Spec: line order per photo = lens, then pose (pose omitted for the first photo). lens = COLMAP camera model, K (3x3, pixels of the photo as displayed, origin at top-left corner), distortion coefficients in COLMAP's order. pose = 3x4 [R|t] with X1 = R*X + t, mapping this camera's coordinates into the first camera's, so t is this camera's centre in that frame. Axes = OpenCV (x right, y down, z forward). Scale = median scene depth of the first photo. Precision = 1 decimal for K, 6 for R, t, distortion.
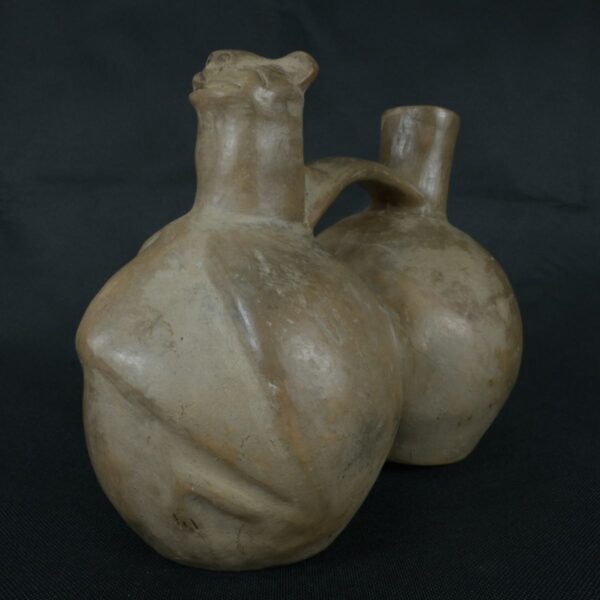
lens RADIAL K [[599.6, 0, 300.1], [0, 599.6, 300.3], [0, 0, 1]] dist [0.073074, 0.000000]
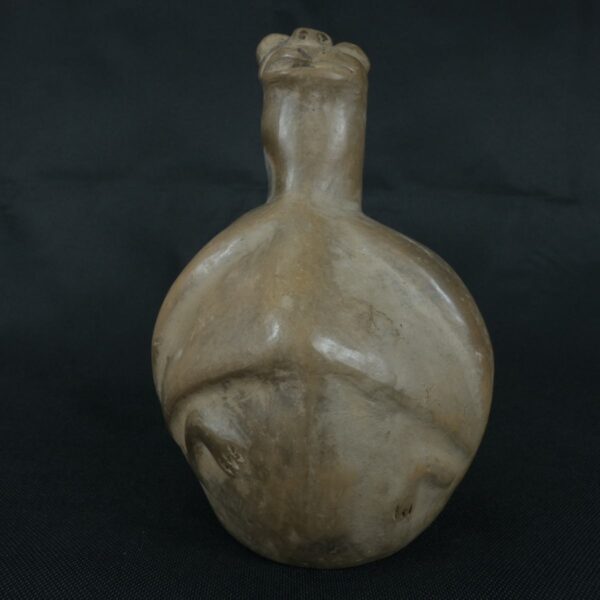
lens RADIAL K [[599.6, 0, 299.7], [0, 599.6, 298.4], [0, 0, 1]] dist [0.073074, 0.000000]
pose [[0.691190, -0.101120, 0.715564, -0.985110], [0.100787, 0.993974, 0.043109, -0.038377], [-0.715611, 0.042323, 0.697216, 0.417690]]
